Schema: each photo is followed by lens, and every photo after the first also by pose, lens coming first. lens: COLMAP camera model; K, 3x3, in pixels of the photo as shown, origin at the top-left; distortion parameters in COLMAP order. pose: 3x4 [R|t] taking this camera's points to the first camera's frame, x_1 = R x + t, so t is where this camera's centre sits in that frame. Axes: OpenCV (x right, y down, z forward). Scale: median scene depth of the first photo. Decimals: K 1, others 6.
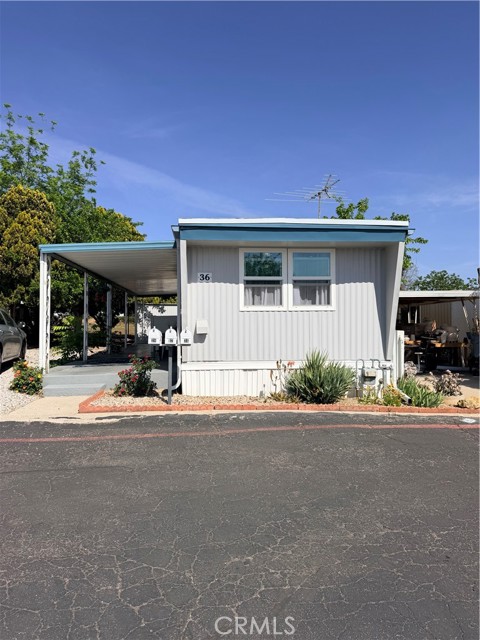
lens RADIAL K [[448.6, 0, 242.5], [0, 448.6, 321.3], [0, 0, 1]] dist [0.076461, -0.093199]
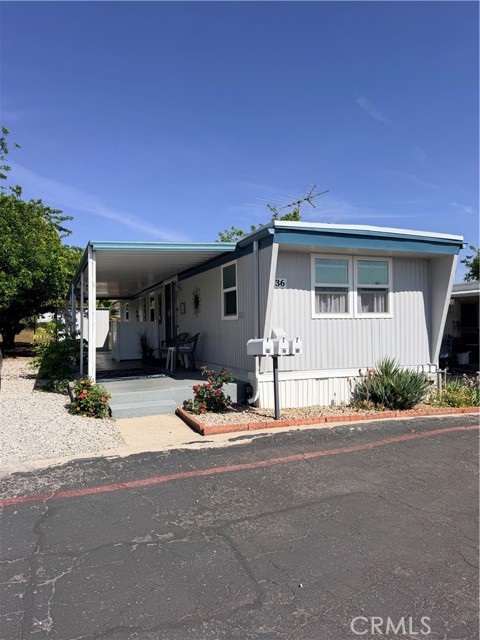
lens RADIAL K [[448.6, 0, 238.8], [0, 448.6, 320.8], [0, 0, 1]] dist [0.076461, -0.093199]
pose [[0.955393, -0.000833, 0.295335, -0.445608], [0.003689, 0.999952, -0.009113, -0.009493], [-0.295313, 0.009796, 0.955350, 0.116963]]
